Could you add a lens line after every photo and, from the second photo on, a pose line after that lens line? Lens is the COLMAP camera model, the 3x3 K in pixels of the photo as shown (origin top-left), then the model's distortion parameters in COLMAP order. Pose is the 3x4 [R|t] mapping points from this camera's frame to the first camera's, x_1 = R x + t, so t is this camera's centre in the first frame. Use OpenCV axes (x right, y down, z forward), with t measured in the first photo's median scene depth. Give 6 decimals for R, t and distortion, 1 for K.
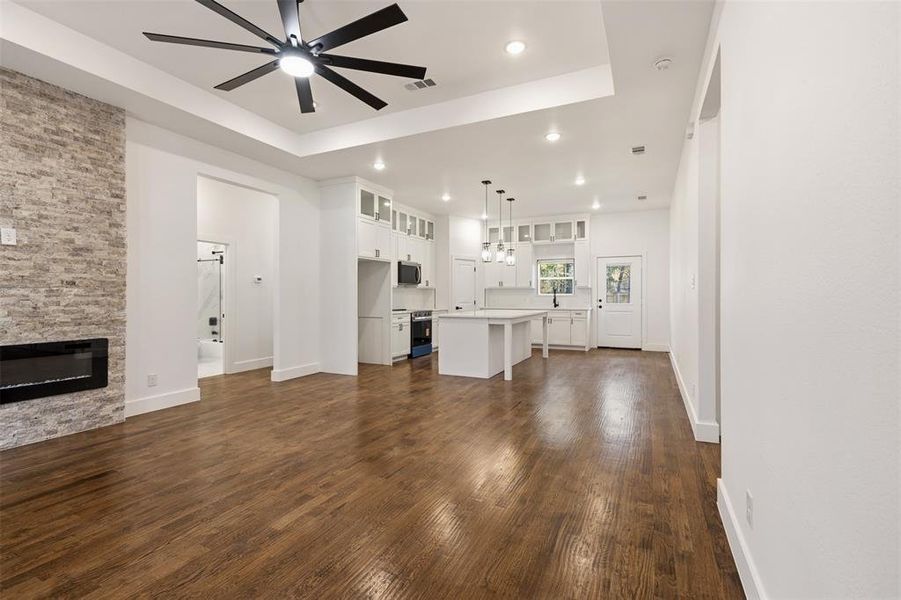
lens RADIAL K [[418.4, 0, 446.0], [0, 418.4, 297.0], [0, 0, 1]] dist [0.009497, 0.000018]
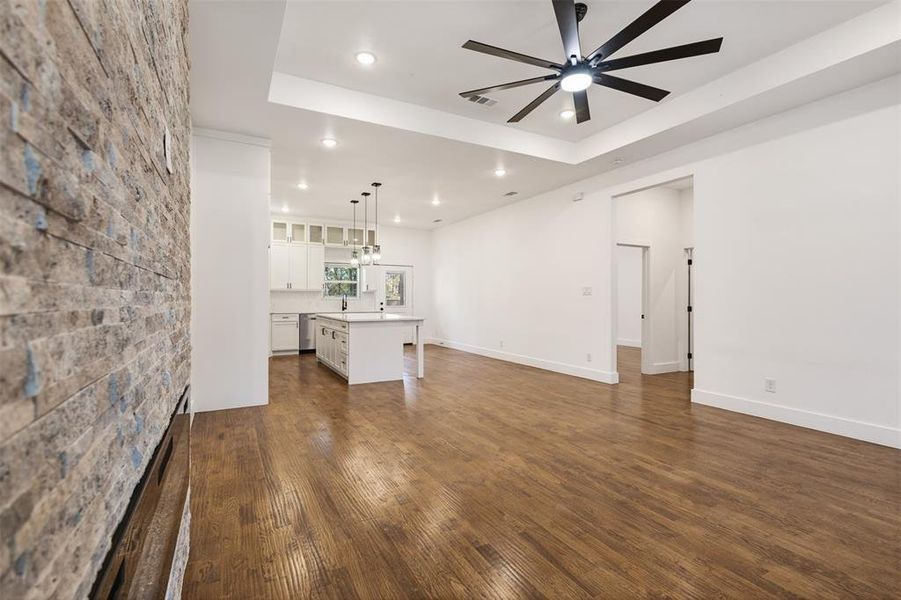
lens RADIAL K [[418.8, 0, 451.8], [0, 418.8, 295.5], [0, 0, 1]] dist [0.001658, 0.000380]
pose [[0.580650, 0.011212, 0.814076, -1.089023], [-0.001012, 0.999914, -0.013049, 0.003728], [-0.814153, 0.006753, 0.580612, 0.497489]]
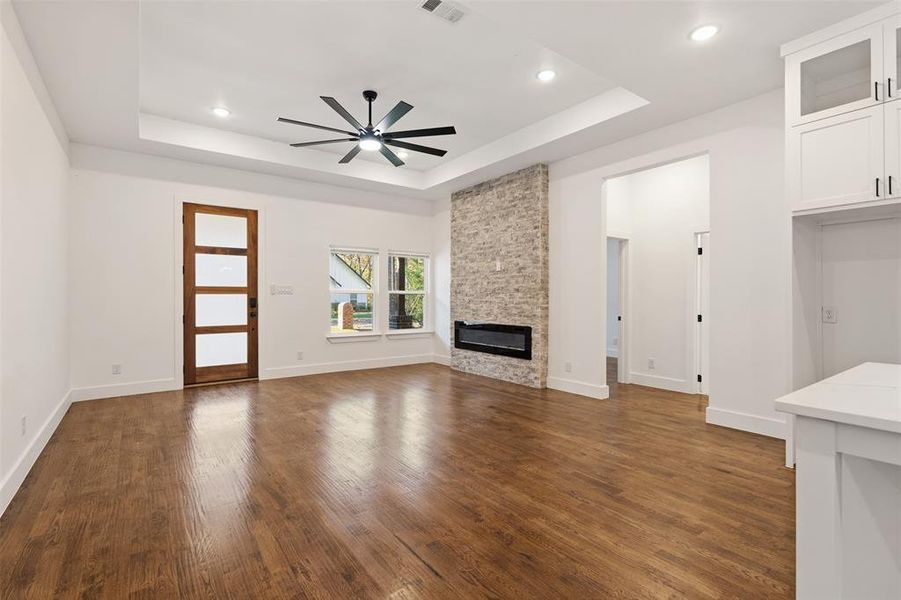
lens RADIAL K [[418.4, 0, 446.0], [0, 418.4, 297.0], [0, 0, 1]] dist [0.009497, 0.000018]
pose [[-0.465578, 0.000536, -0.885007, 0.654565], [0.000007, 1.000000, 0.000602, -0.007118], [0.885007, 0.000274, -0.465578, 1.502622]]
